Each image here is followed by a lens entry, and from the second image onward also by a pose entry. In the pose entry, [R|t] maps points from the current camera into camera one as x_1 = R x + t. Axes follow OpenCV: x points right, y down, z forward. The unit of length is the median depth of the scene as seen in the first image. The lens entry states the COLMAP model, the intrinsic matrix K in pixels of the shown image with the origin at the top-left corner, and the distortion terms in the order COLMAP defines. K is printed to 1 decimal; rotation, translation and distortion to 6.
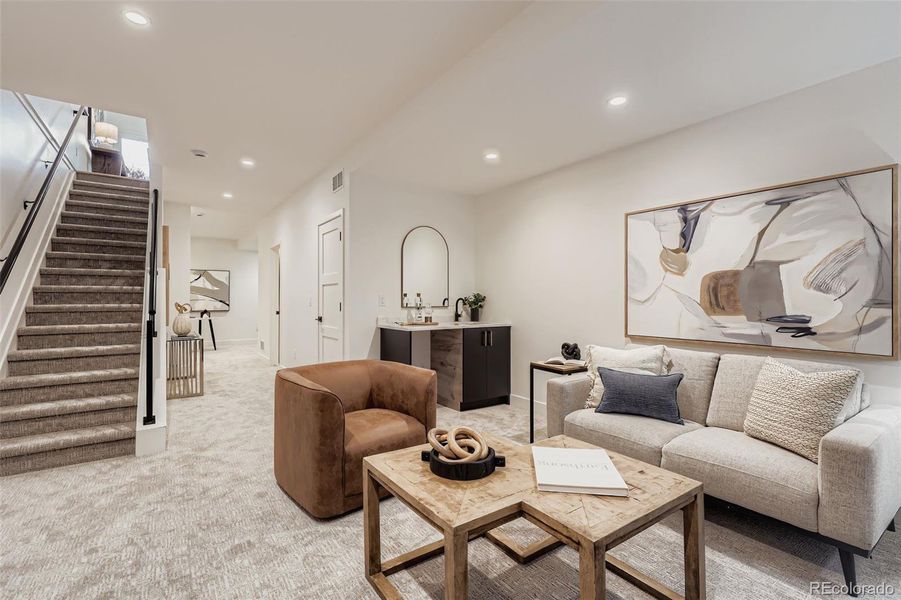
lens RADIAL K [[414.6, 0, 450.5], [0, 414.6, 300.0], [0, 0, 1]] dist [-0.000417, -0.000340]
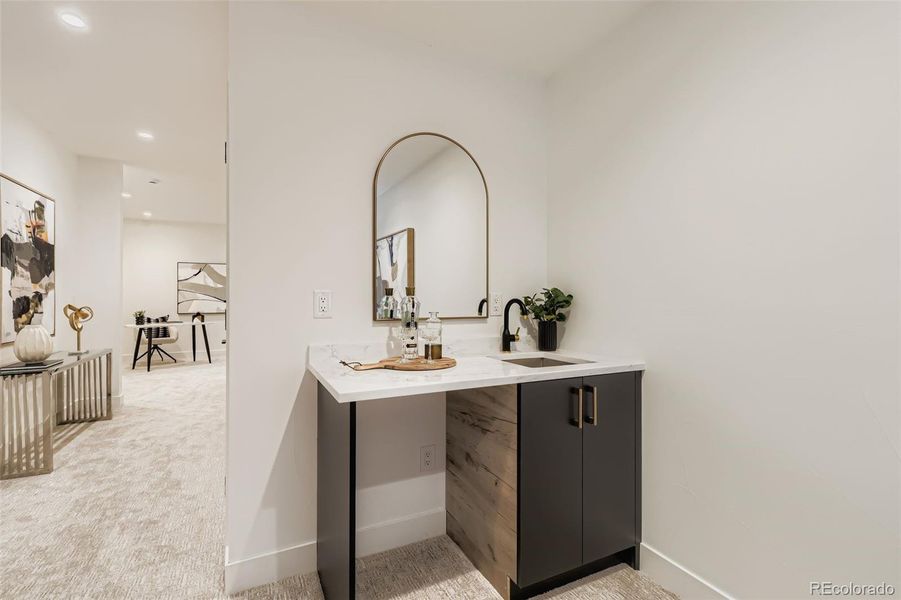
lens RADIAL K [[414.6, 0, 450.5], [0, 414.6, 300.0], [0, 0, 1]] dist [-0.000417, -0.000340]
pose [[0.988395, 0.002240, -0.151887, 0.026957], [-0.002081, 0.999997, 0.001209, -0.004233], [0.151889, -0.000879, 0.988397, 0.641510]]
